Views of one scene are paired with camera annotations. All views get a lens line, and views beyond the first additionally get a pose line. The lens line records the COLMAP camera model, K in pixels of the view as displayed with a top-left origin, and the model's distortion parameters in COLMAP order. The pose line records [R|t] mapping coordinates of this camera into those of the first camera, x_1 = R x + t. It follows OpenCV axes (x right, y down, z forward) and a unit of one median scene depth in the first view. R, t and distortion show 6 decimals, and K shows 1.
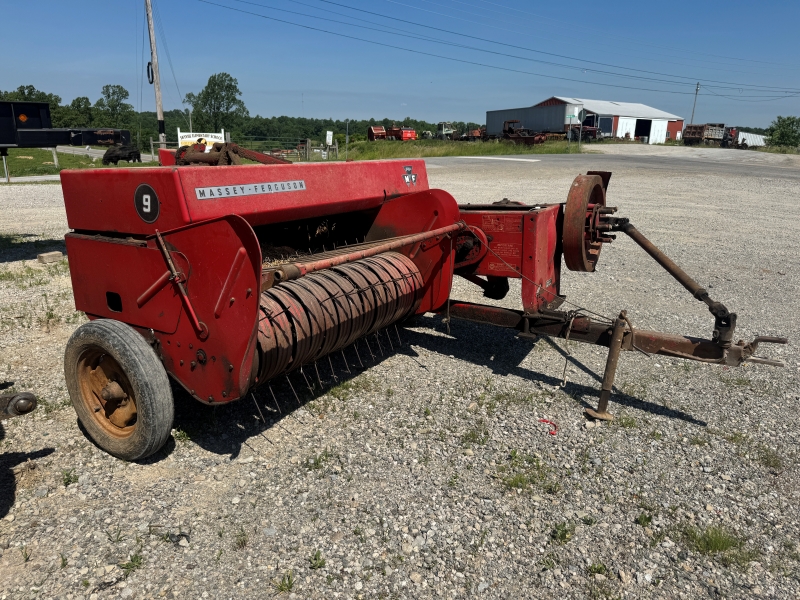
lens RADIAL K [[565.4, 0, 400.4], [0, 565.4, 308.8], [0, 0, 1]] dist [0.024677, -0.040732]
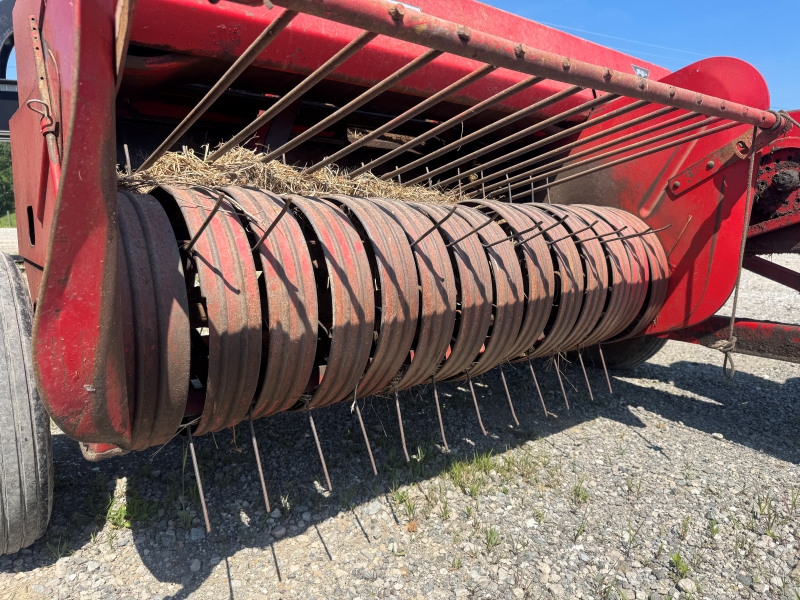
lens RADIAL K [[563.1, 0, 394.2], [0, 563.1, 303.6], [0, 0, 1]] dist [0.064711, -0.125263]
pose [[0.937634, 0.055997, -0.343083, -0.010815], [-0.100783, 0.988341, -0.114122, 0.064986], [0.332693, 0.141582, 0.932347, 0.514340]]
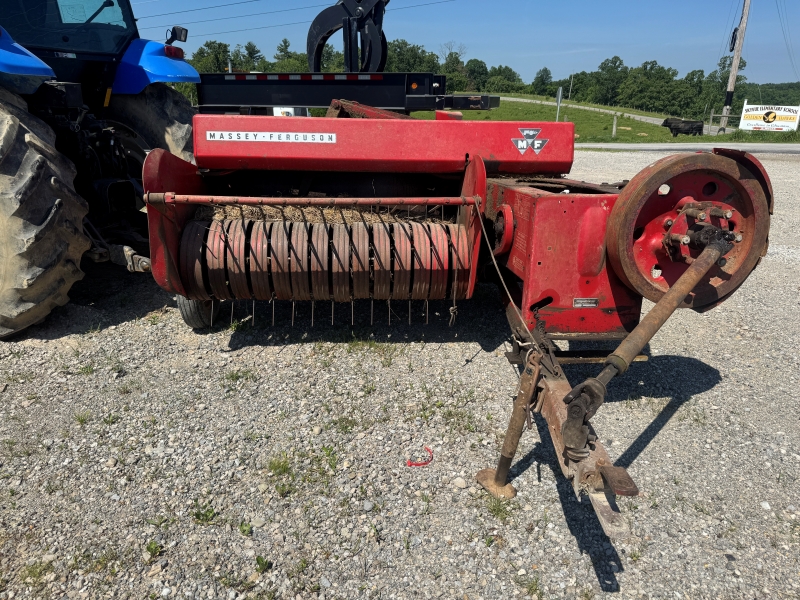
lens RADIAL K [[565.4, 0, 400.4], [0, 565.4, 308.8], [0, 0, 1]] dist [0.024677, -0.040732]
pose [[0.583363, 0.273793, -0.764673, 0.702535], [-0.241757, 0.957331, 0.158340, -0.098093], [0.775397, 0.092496, 0.624663, 0.411029]]
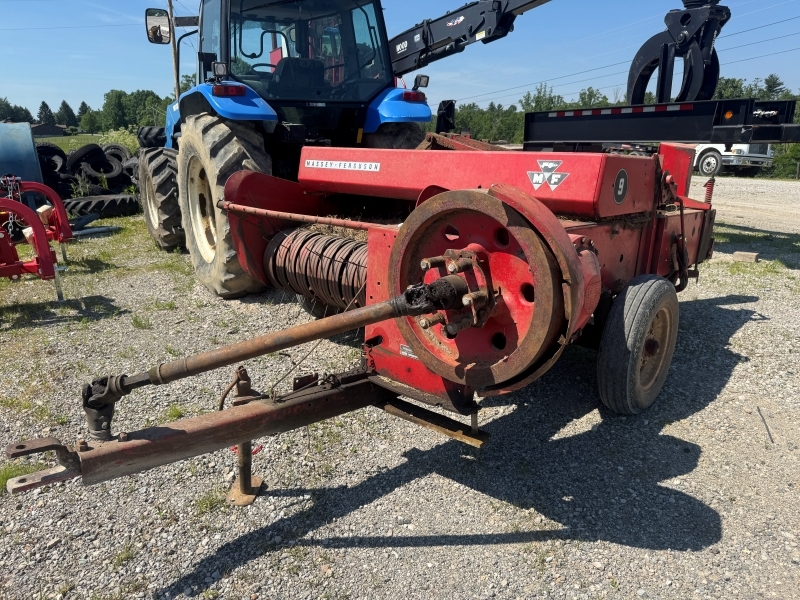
lens RADIAL K [[563.1, 0, 394.2], [0, 563.1, 303.6], [0, 0, 1]] dist [0.064711, -0.125263]
pose [[-0.179535, 0.265496, -0.947248, 0.876546], [-0.283680, 0.908018, 0.308268, -0.291495], [0.941962, 0.324061, -0.087705, 1.078633]]
